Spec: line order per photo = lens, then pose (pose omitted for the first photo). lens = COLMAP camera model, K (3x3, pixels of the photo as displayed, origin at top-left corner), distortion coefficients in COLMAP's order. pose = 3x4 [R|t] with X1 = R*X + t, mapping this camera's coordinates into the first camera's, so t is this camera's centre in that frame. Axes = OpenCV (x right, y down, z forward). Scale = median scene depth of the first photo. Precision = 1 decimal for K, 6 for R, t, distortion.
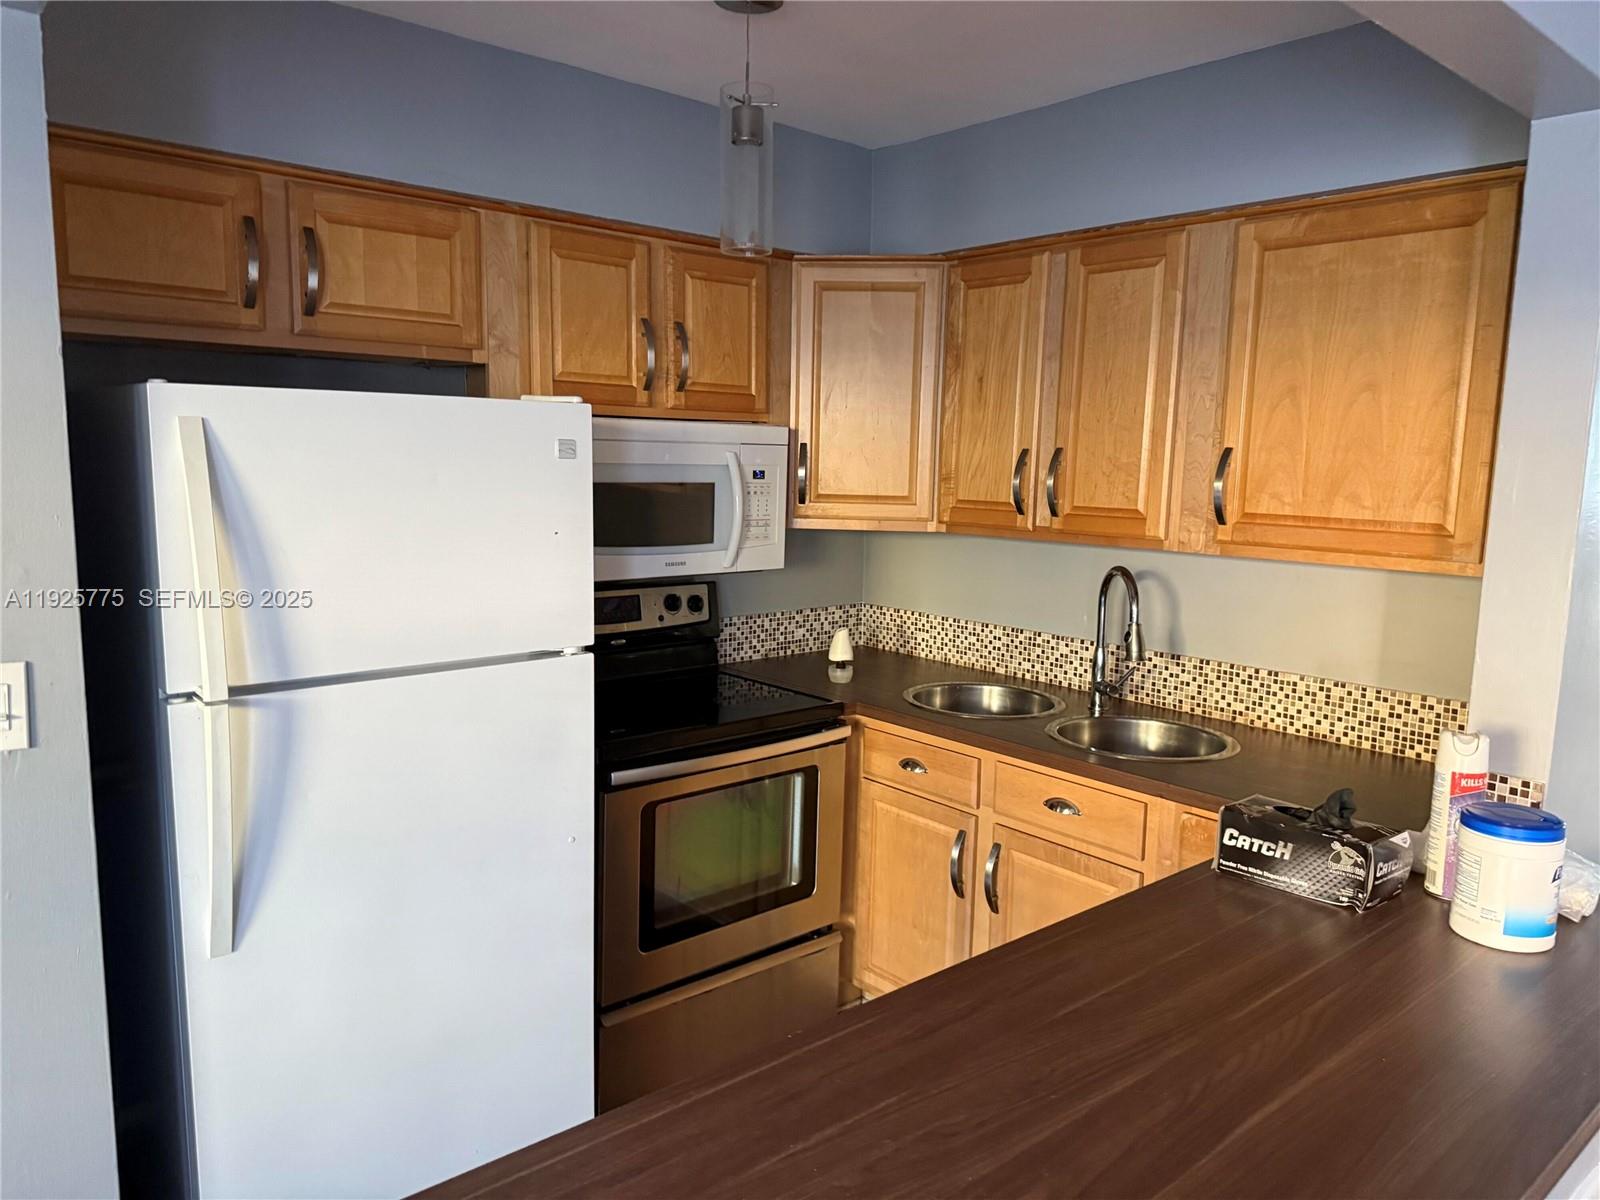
lens RADIAL K [[1121.3, 0, 793.6], [0, 1121.3, 616.8], [0, 0, 1]] dist [0.103303, -0.001587]
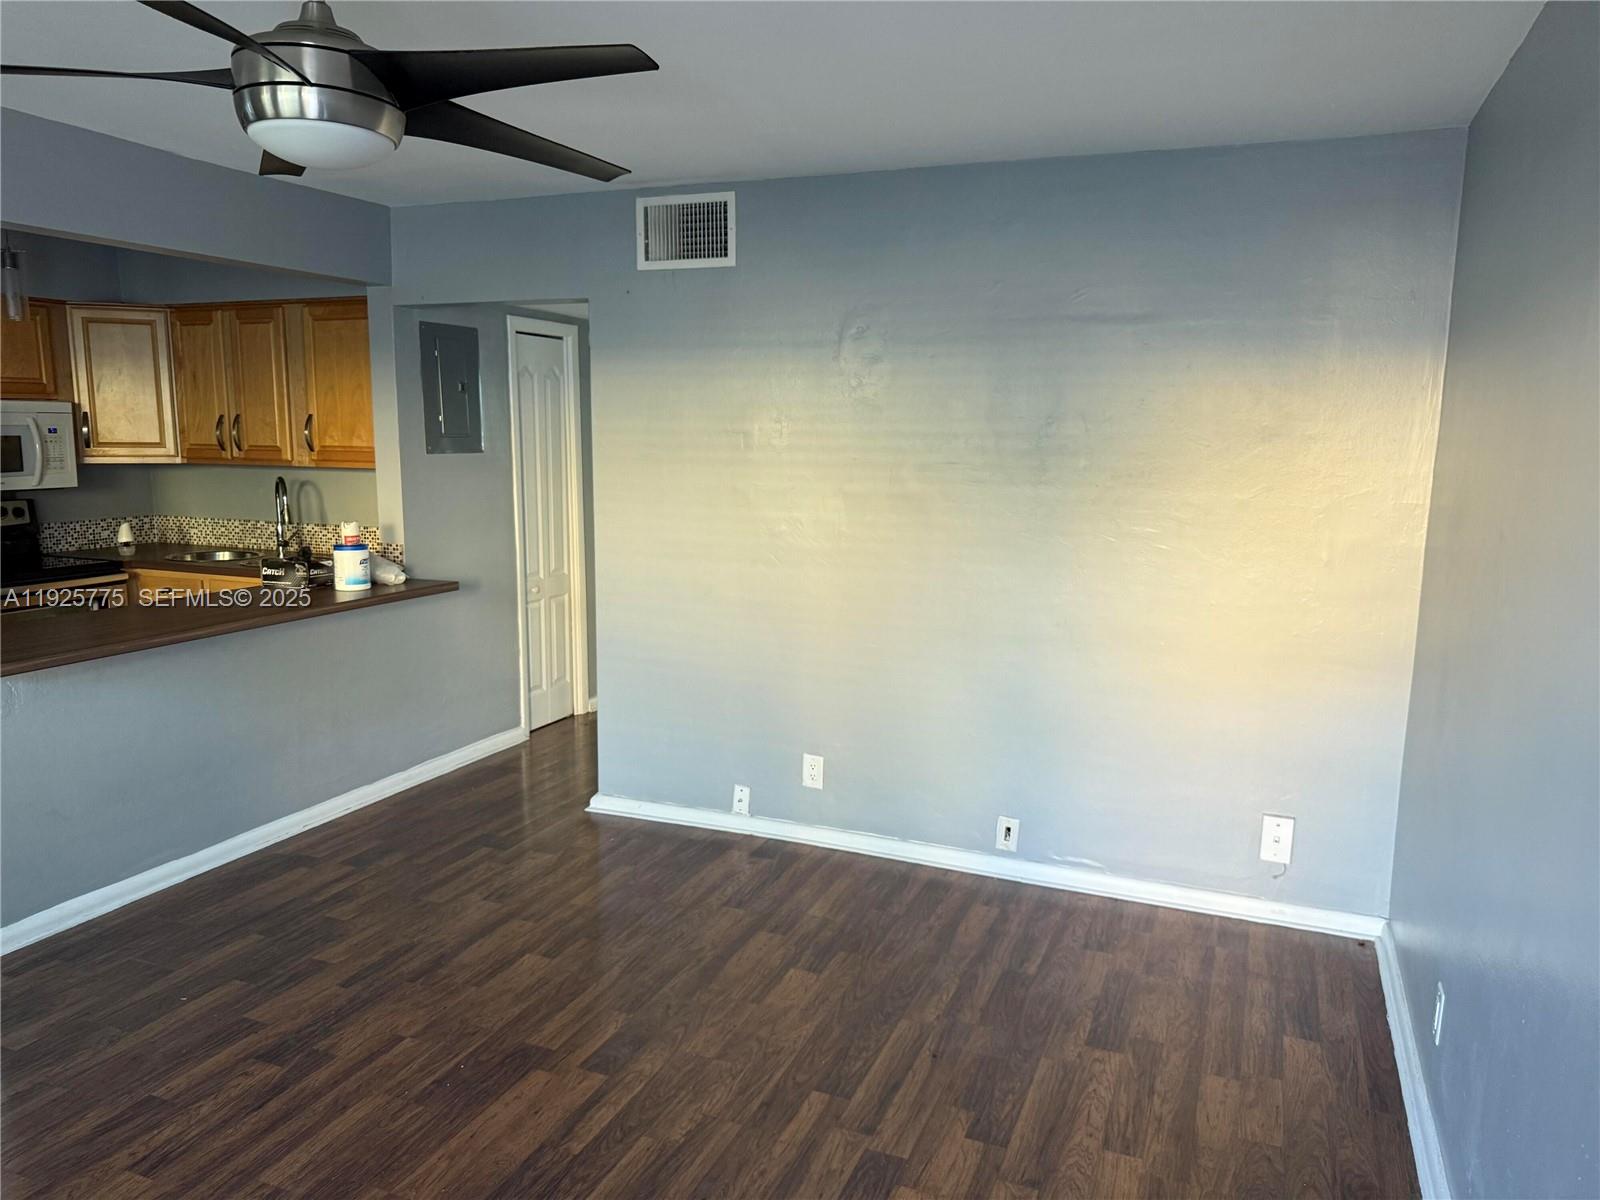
lens RADIAL K [[1103.5, 0, 767.1], [0, 1103.5, 599.5], [0, 0, 1]] dist [0.002111, -0.000848]
pose [[0.891089, -0.083182, 0.446139, 0.161019], [0.075007, 0.996533, 0.035988, 0.144418], [-0.447586, 0.001395, 0.894240, -0.948487]]
